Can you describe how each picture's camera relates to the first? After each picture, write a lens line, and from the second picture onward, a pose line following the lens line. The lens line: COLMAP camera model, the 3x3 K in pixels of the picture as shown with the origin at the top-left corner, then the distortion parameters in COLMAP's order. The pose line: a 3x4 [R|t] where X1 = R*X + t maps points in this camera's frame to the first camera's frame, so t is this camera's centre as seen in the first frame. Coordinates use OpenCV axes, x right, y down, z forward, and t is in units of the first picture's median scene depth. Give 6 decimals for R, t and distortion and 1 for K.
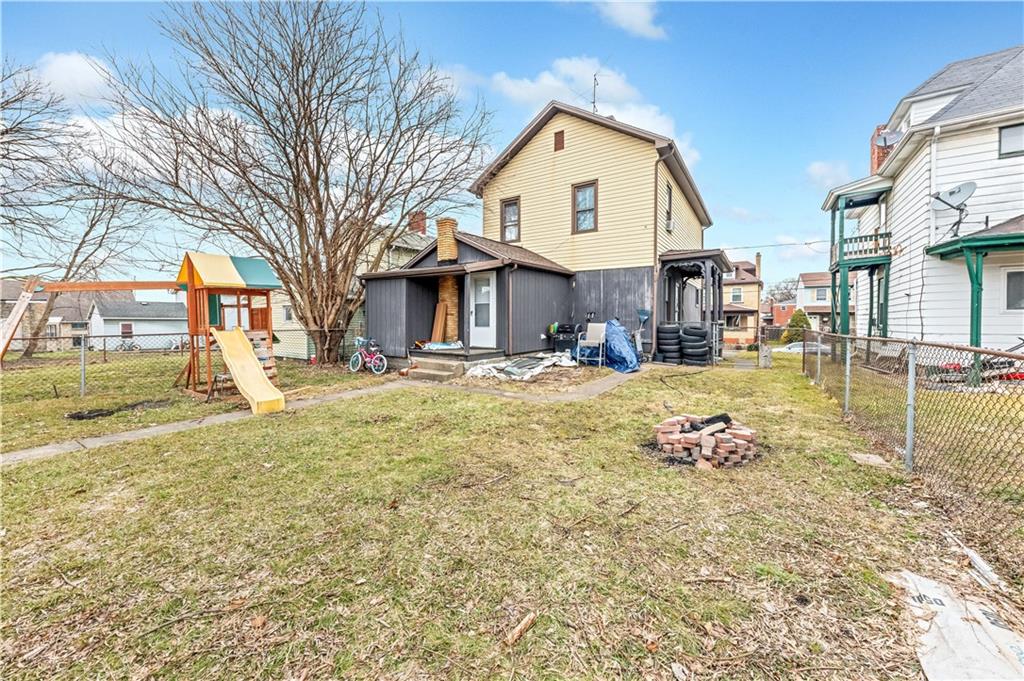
lens RADIAL K [[365.6, 0, 521.0], [0, 365.6, 323.4], [0, 0, 1]] dist [0.009946, -0.000784]
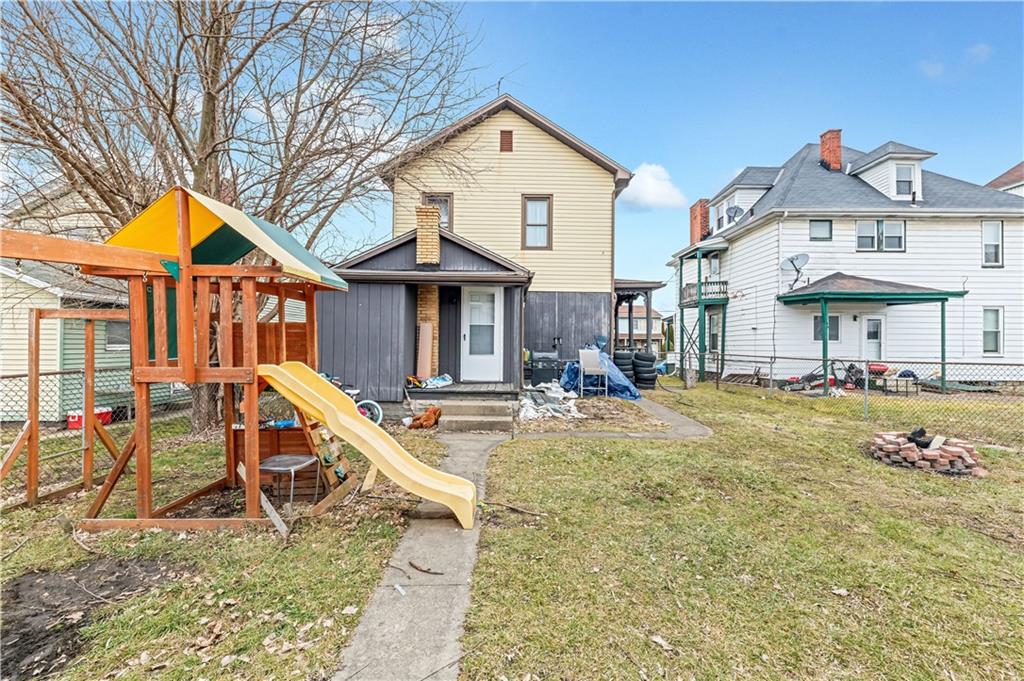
lens RADIAL K [[394.5, 0, 513.0], [0, 394.5, 345.3], [0, 0, 1]] dist [-0.000665, 0.000044]
pose [[0.839746, 0.003576, 0.542968, -0.487654], [-0.000793, 0.999985, -0.005359, -0.006161], [-0.542979, 0.004070, 0.839736, 0.251389]]
